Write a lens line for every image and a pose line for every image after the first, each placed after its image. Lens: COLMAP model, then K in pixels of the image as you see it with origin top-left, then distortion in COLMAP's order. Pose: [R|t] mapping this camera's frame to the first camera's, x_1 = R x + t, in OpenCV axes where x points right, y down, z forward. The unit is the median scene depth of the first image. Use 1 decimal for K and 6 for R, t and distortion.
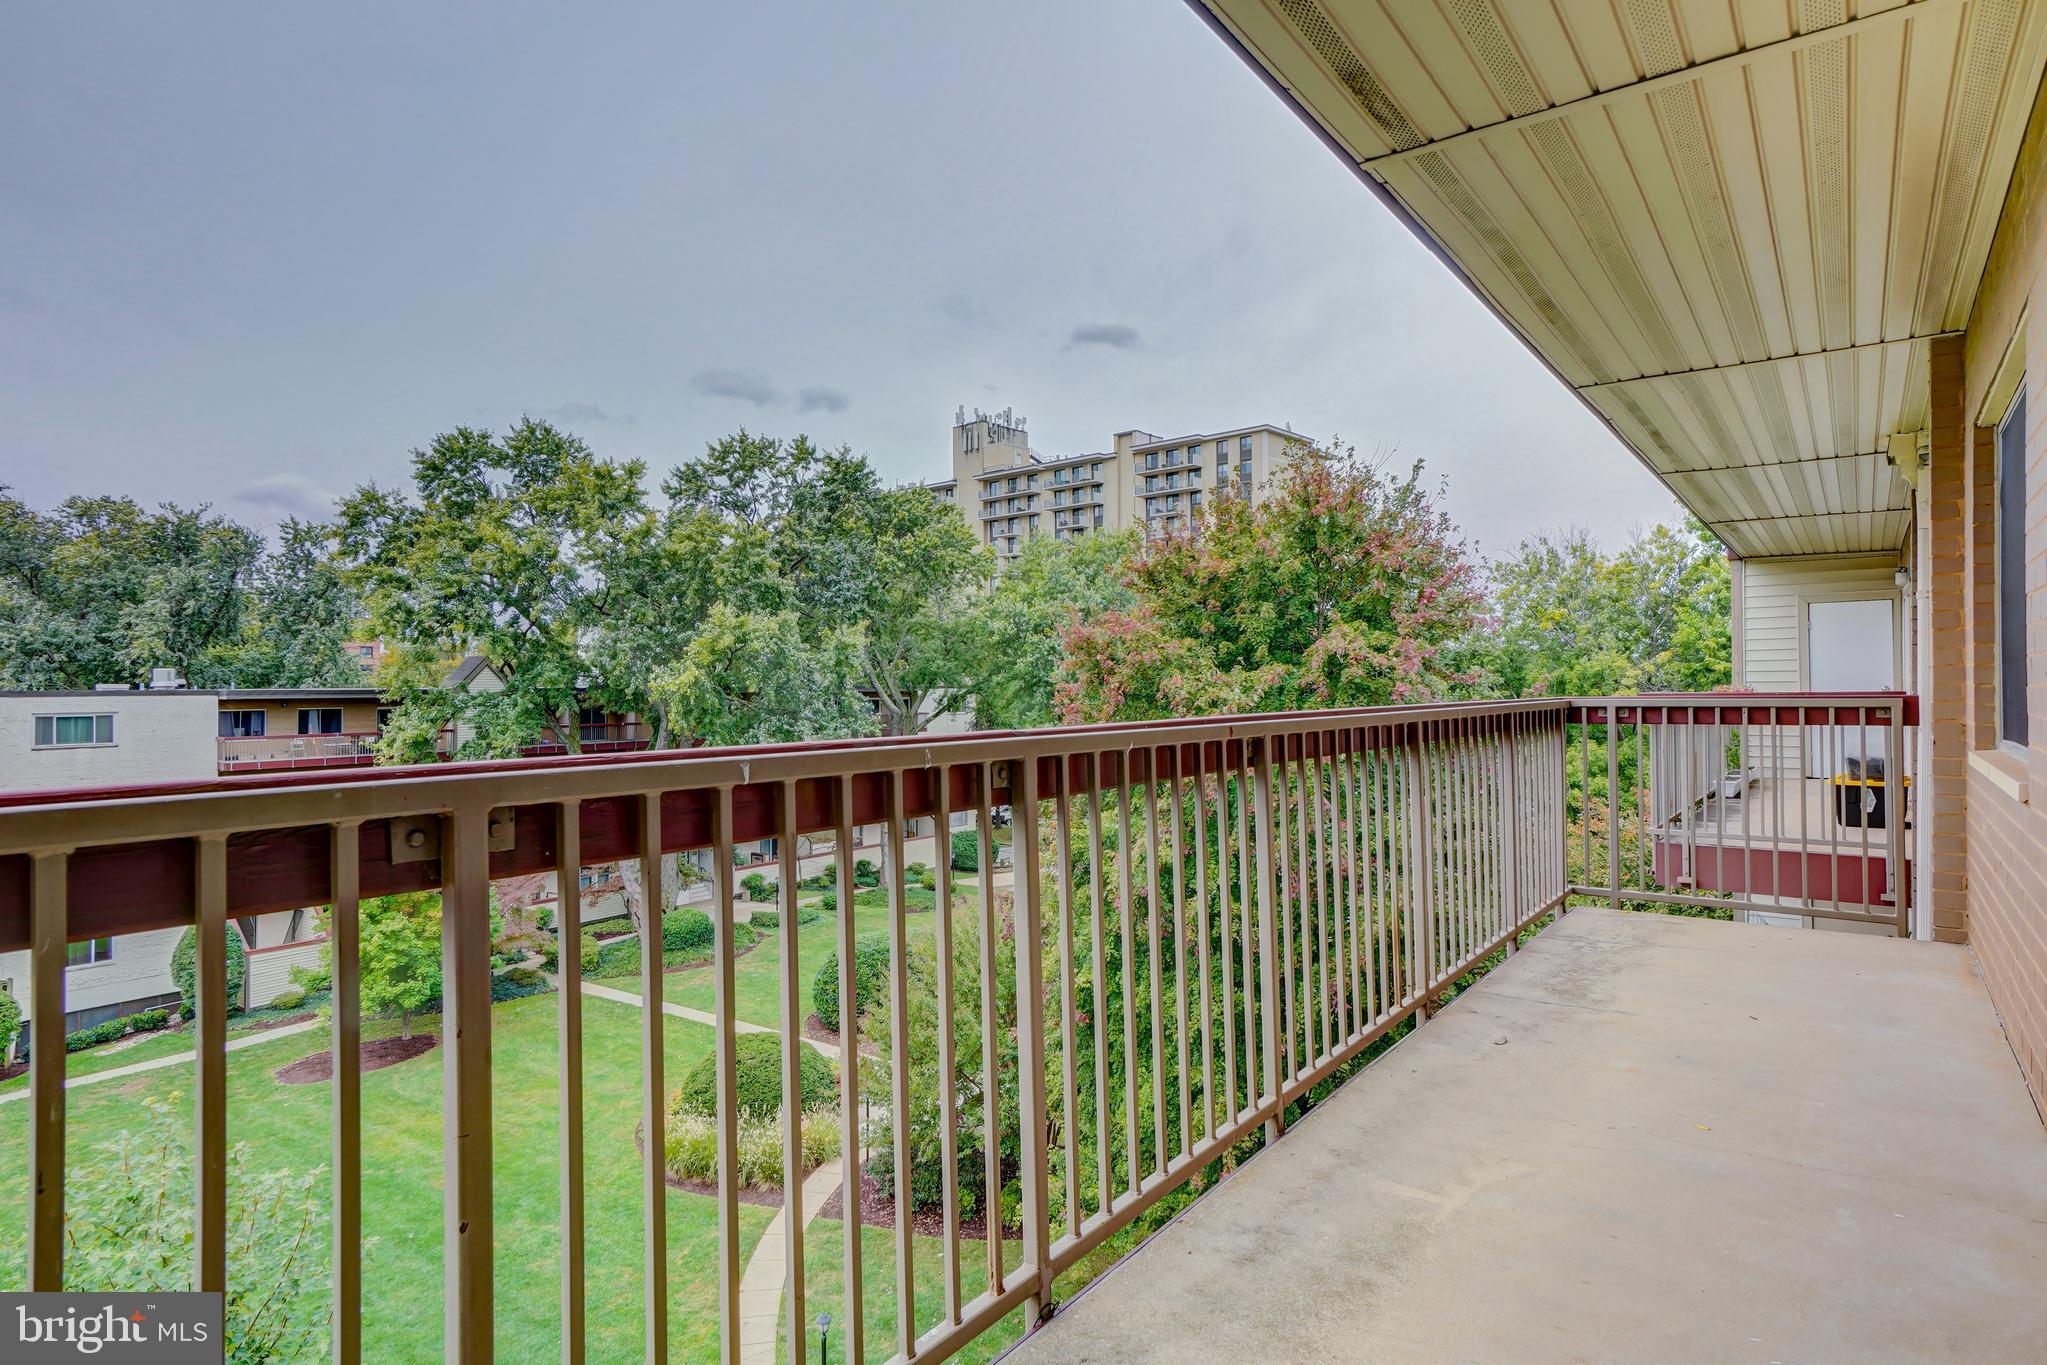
lens RADIAL K [[1097.6, 0, 1022.9], [0, 1097.6, 656.1], [0, 0, 1]] dist [0.048194, -0.000111]
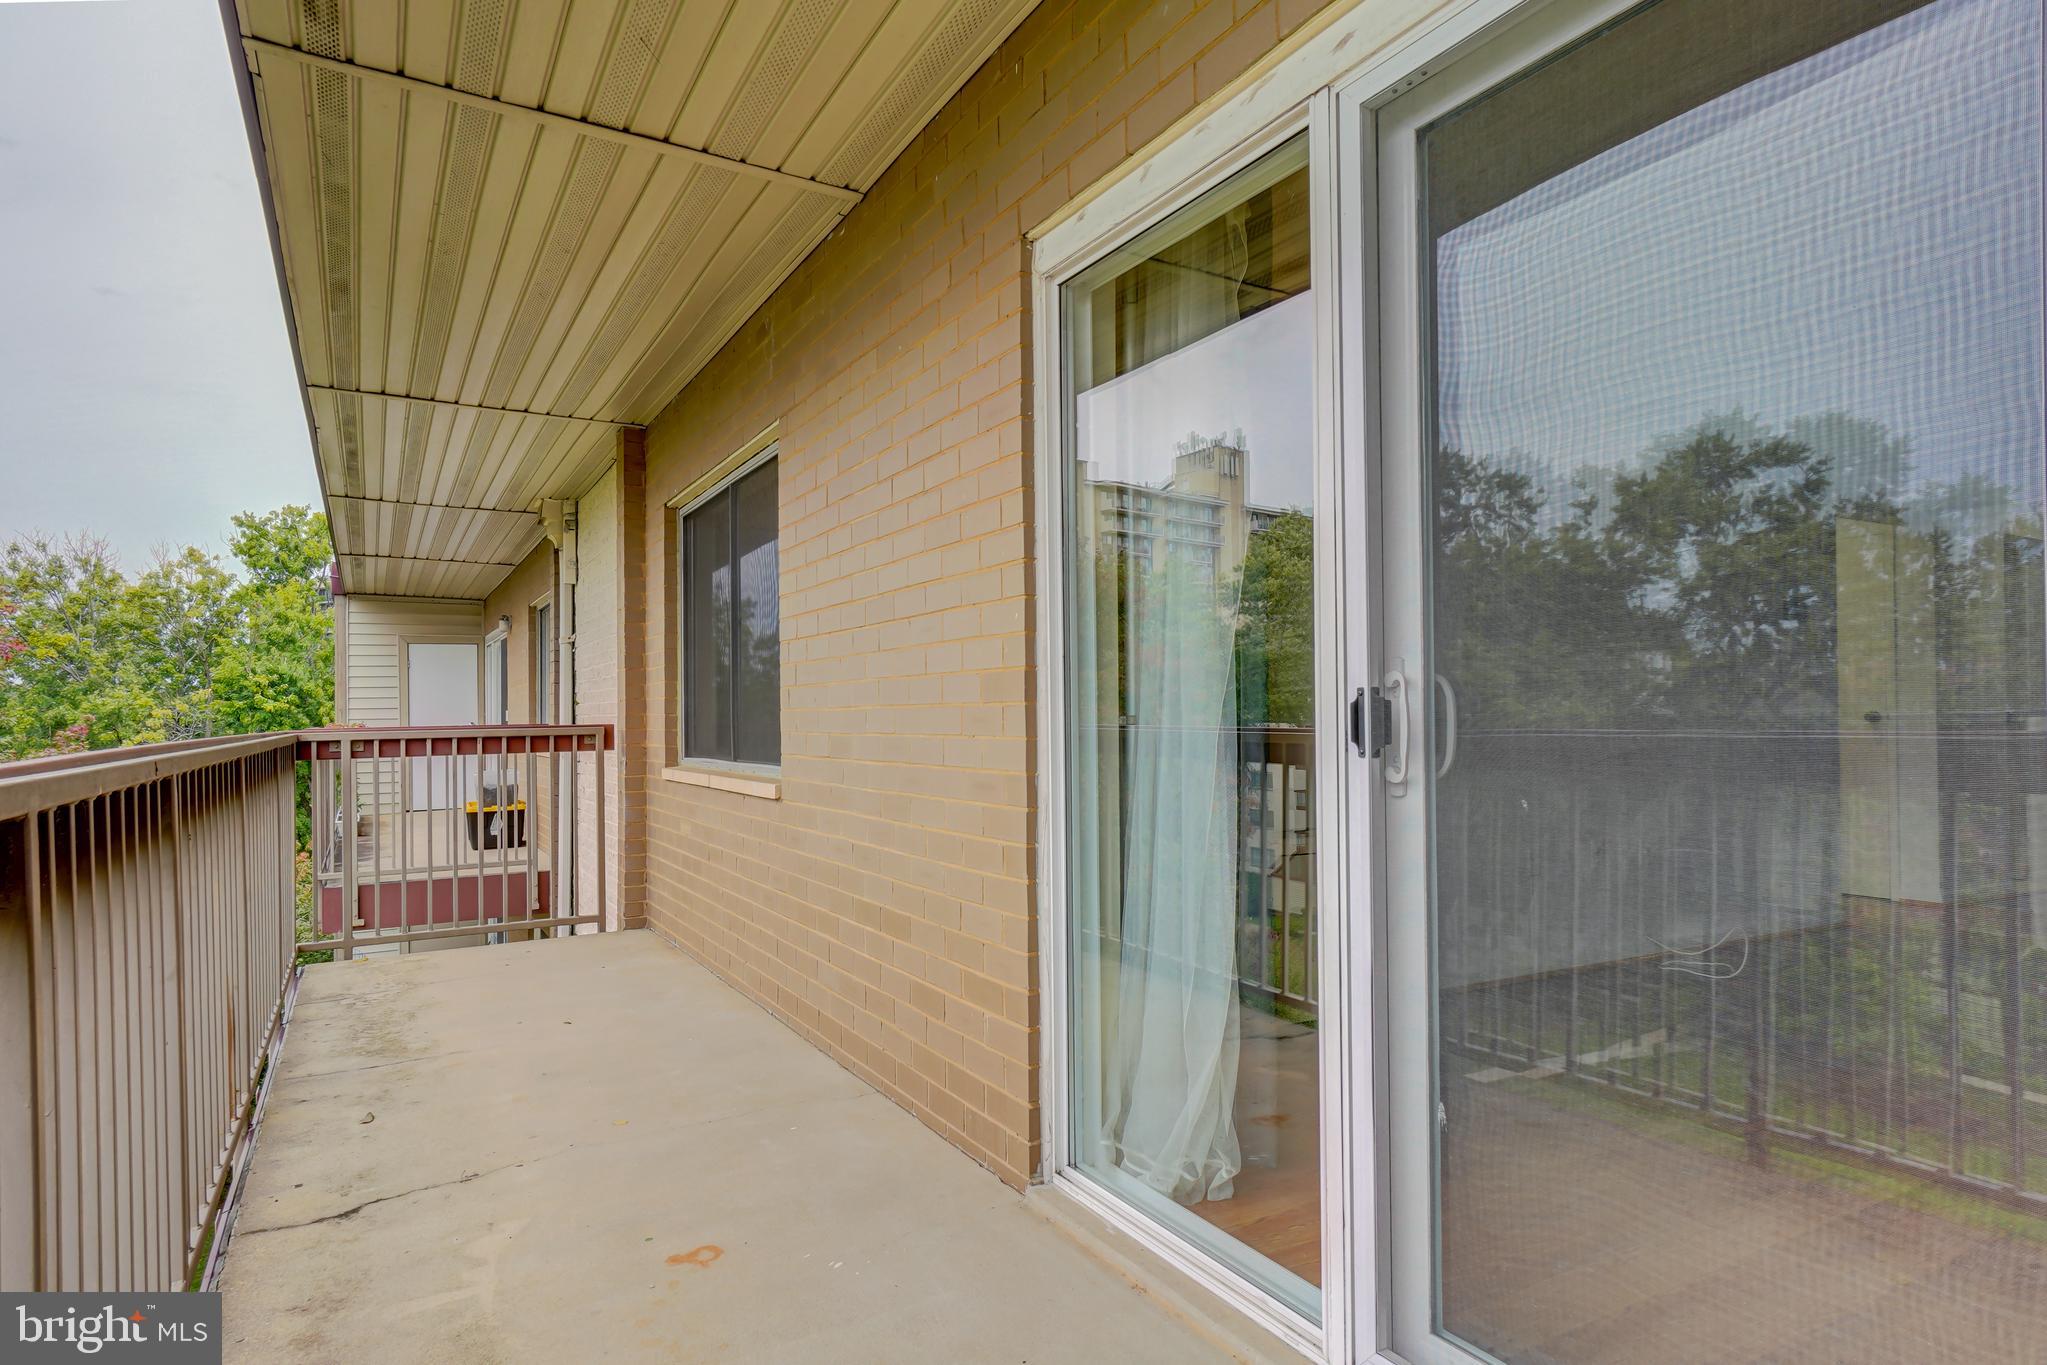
lens RADIAL K [[1157.5, 0, 1023.5], [0, 1157.5, 682.5], [0, 0, 1]] dist [0.002216, 0.001446]
pose [[0.401750, 0.029010, 0.915290, -0.086005], [-0.018110, 0.999554, -0.023732, 0.007277], [-0.915570, -0.007041, 0.402097, 0.071378]]
